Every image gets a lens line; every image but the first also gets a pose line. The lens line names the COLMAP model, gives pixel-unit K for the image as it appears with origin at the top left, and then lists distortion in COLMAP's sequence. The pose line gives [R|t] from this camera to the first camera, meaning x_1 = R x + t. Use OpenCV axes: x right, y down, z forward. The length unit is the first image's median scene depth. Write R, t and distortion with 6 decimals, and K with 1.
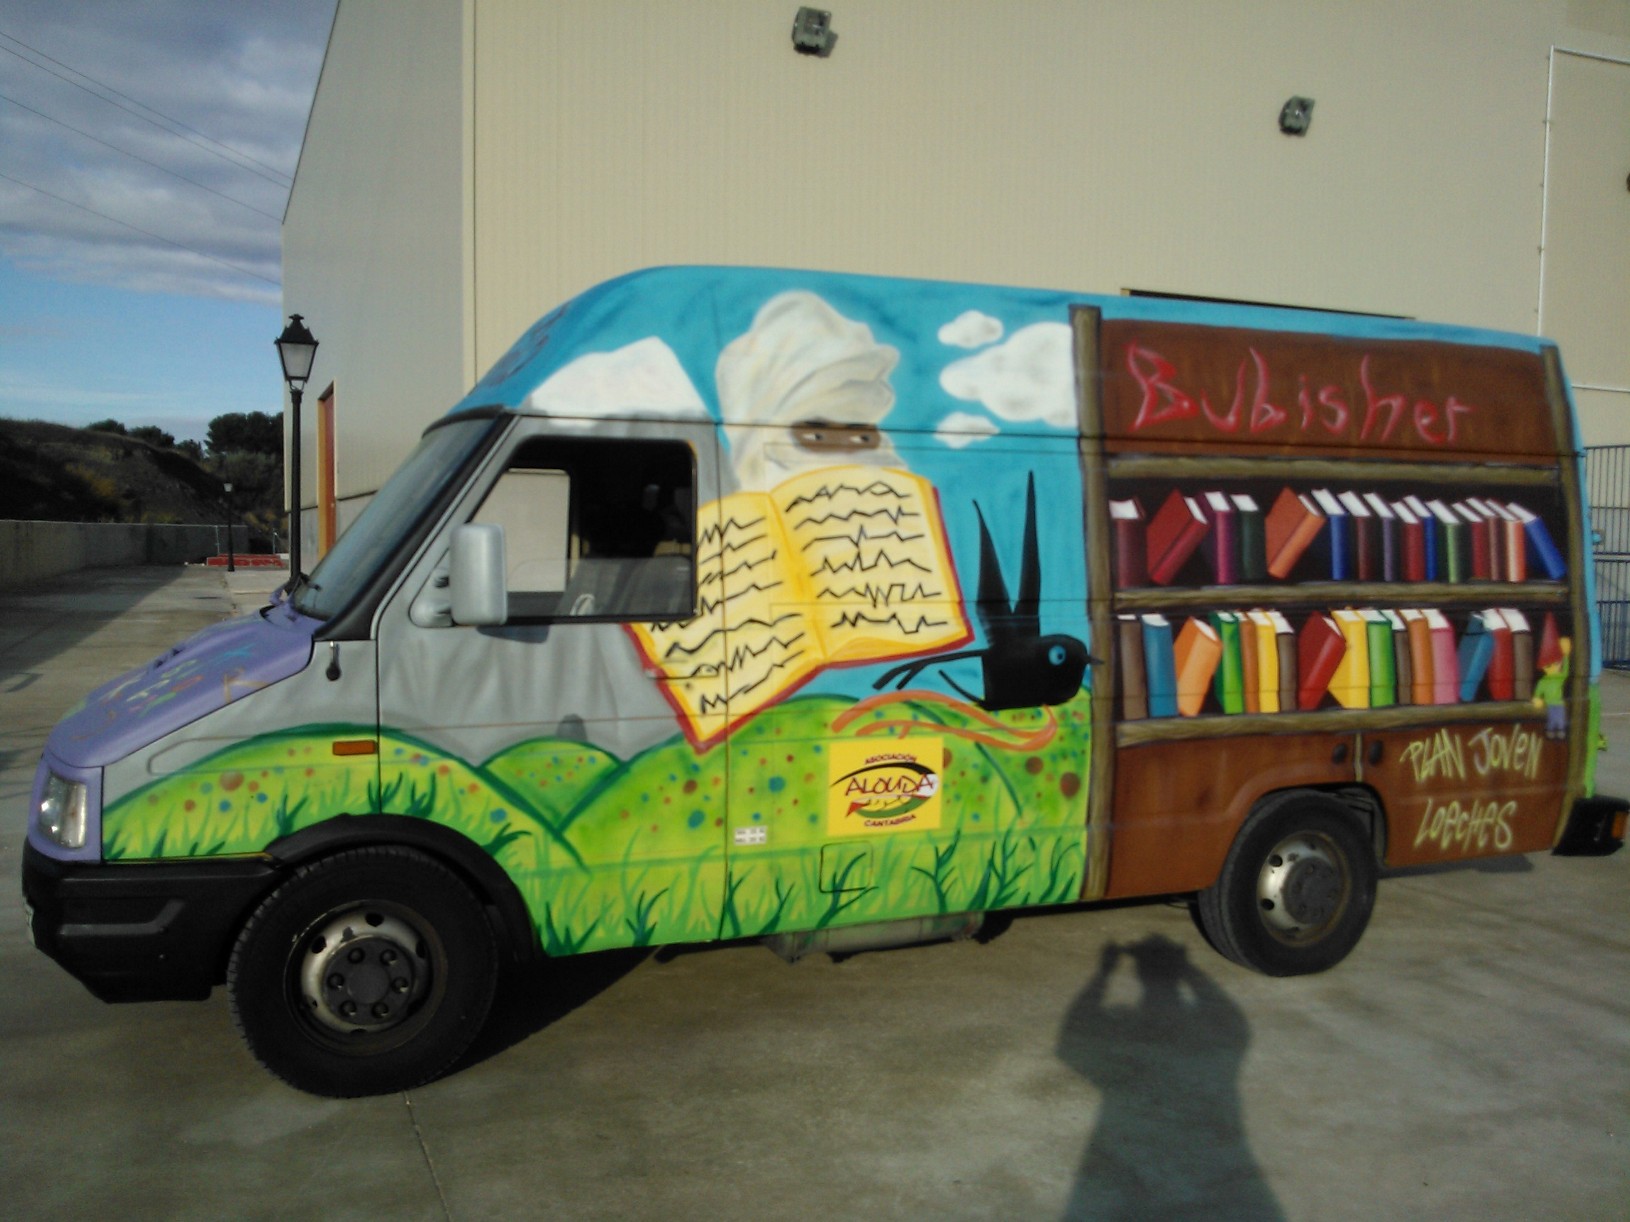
lens RADIAL K [[1278.1, 0, 807.8], [0, 1278.1, 607.0], [0, 0, 1]] dist [0.079792, -0.000158]
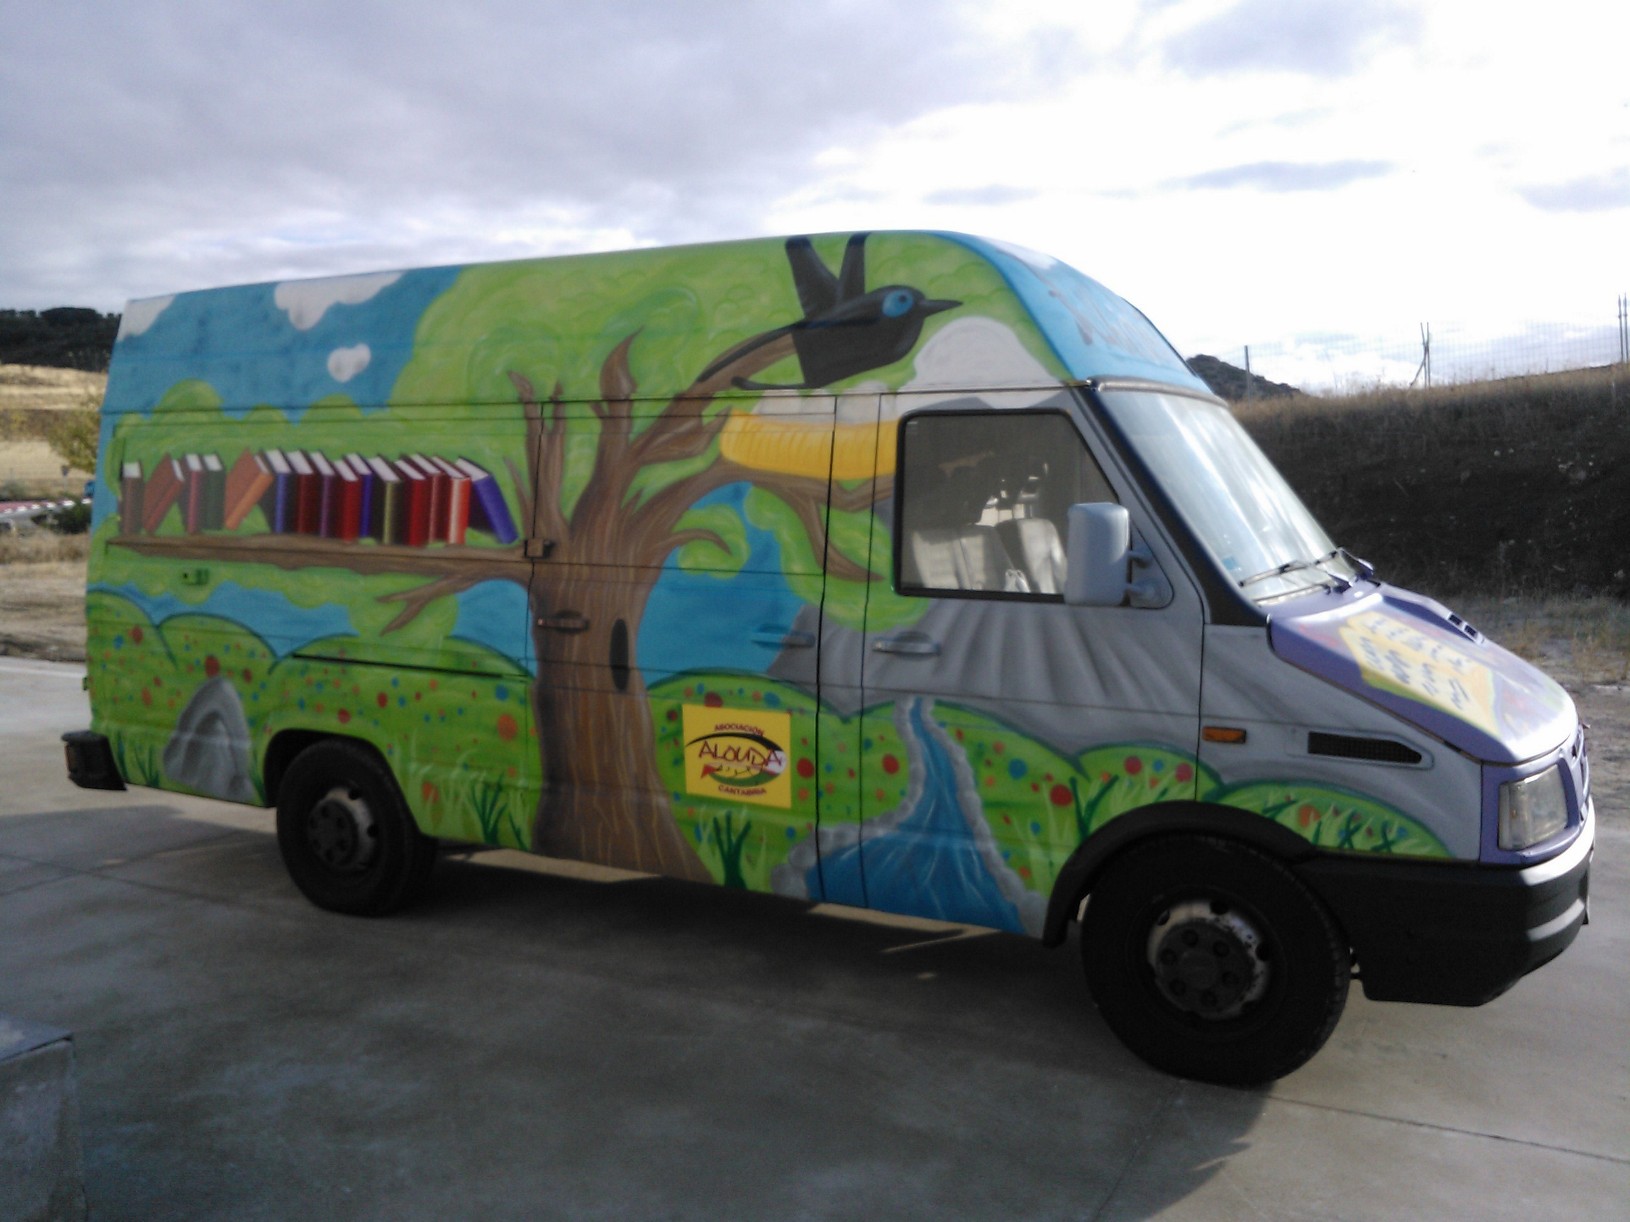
lens RADIAL K [[1278.1, 0, 807.8], [0, 1278.1, 607.0], [0, 0, 1]] dist [0.079792, -0.000158]
pose [[0.664720, 0.055952, -0.744995, 0.855722], [-0.055064, 0.998149, 0.025834, -0.007639], [0.745061, 0.023850, 0.666570, 0.360332]]
